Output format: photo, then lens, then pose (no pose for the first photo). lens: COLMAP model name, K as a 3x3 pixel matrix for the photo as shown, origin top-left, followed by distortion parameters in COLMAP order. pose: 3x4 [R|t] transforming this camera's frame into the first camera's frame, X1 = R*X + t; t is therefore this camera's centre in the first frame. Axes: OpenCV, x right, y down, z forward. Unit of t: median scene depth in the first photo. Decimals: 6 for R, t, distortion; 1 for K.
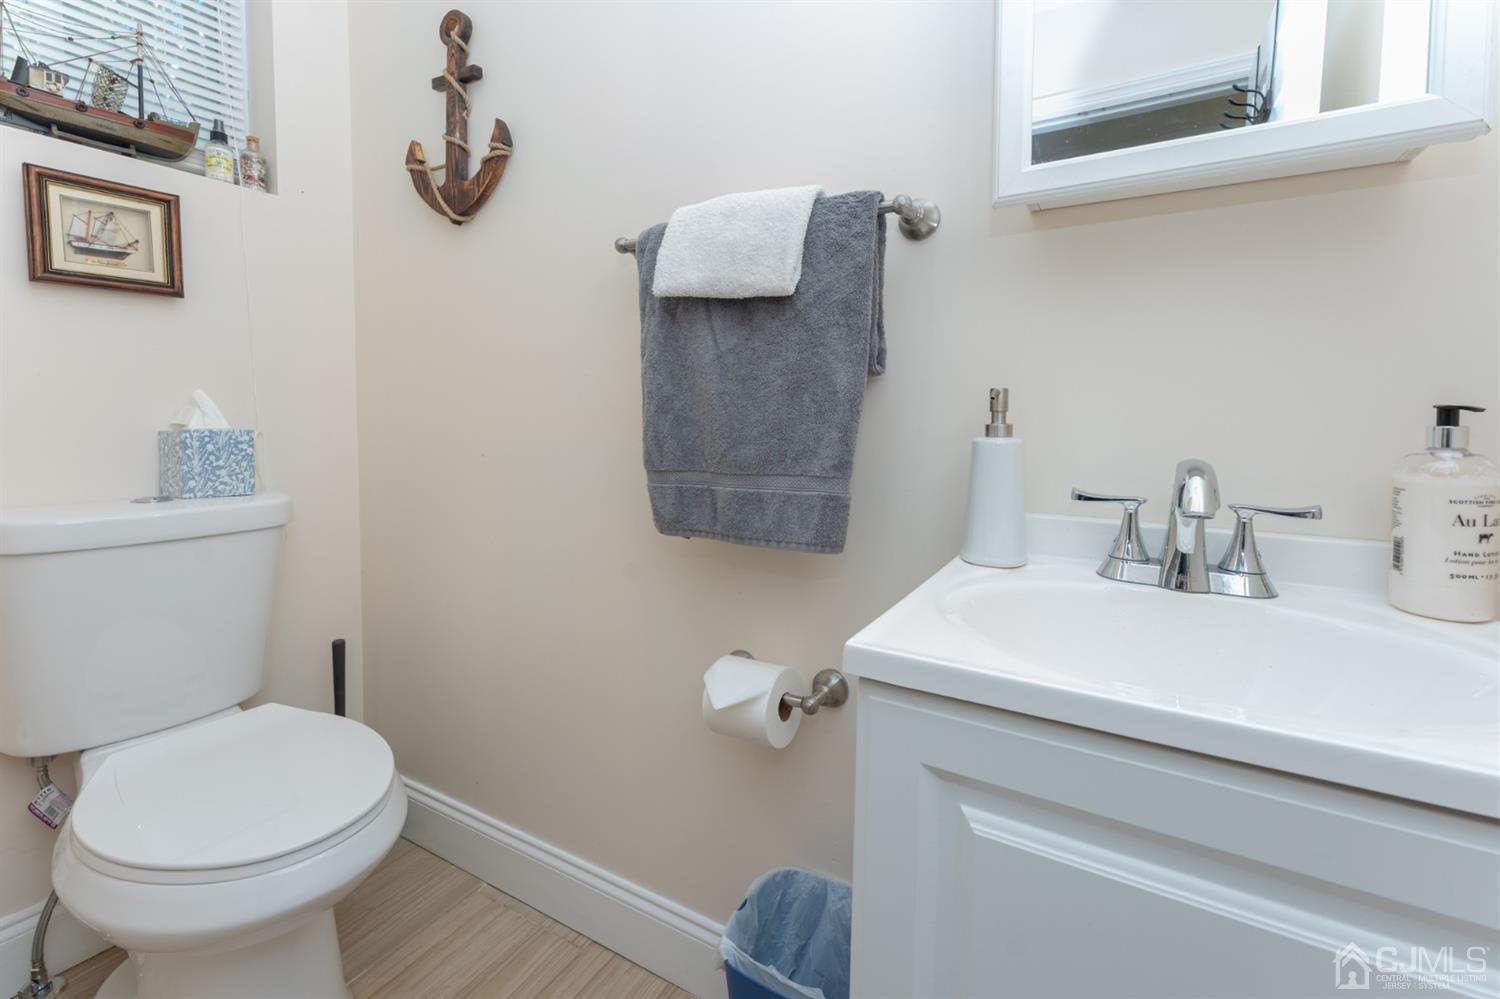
lens RADIAL K [[614.7, 0, 751.4], [0, 614.7, 497.6], [0, 0, 1]] dist [-0.010719, 0.000191]
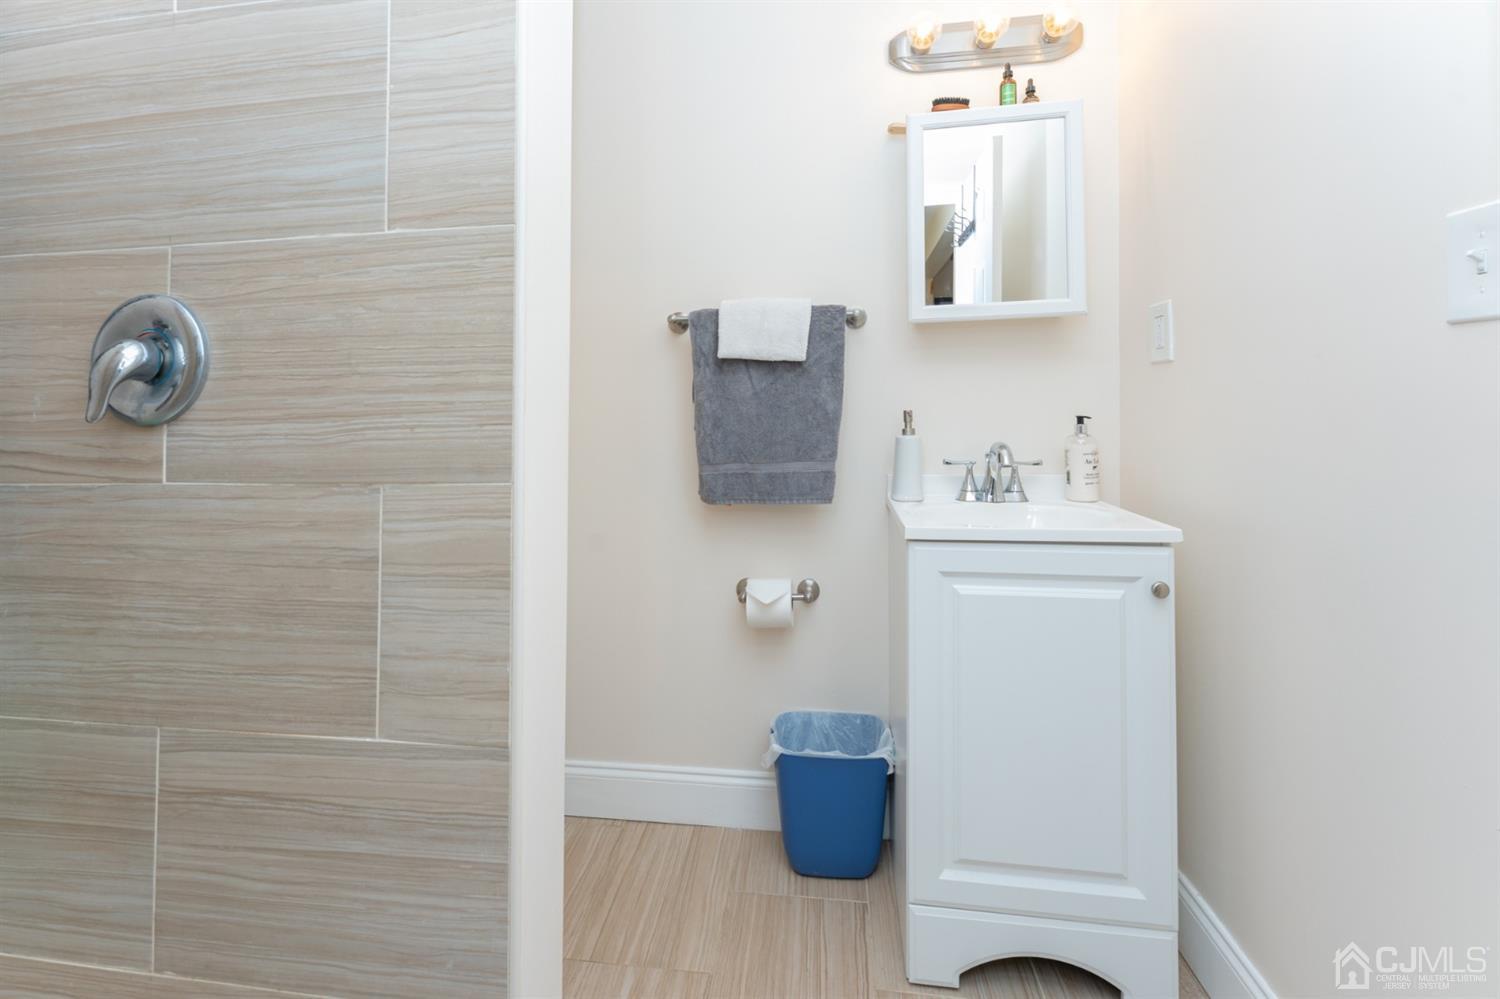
lens RADIAL K [[605.1, 0, 749.2], [0, 605.1, 491.2], [0, 0, 1]] dist [-0.000053, -0.000169]
pose [[0.922522, -0.073832, 0.378815, -0.773651], [0.074255, 0.997148, 0.013516, 0.015560], [-0.378733, 0.015660, 0.925374, -0.565263]]
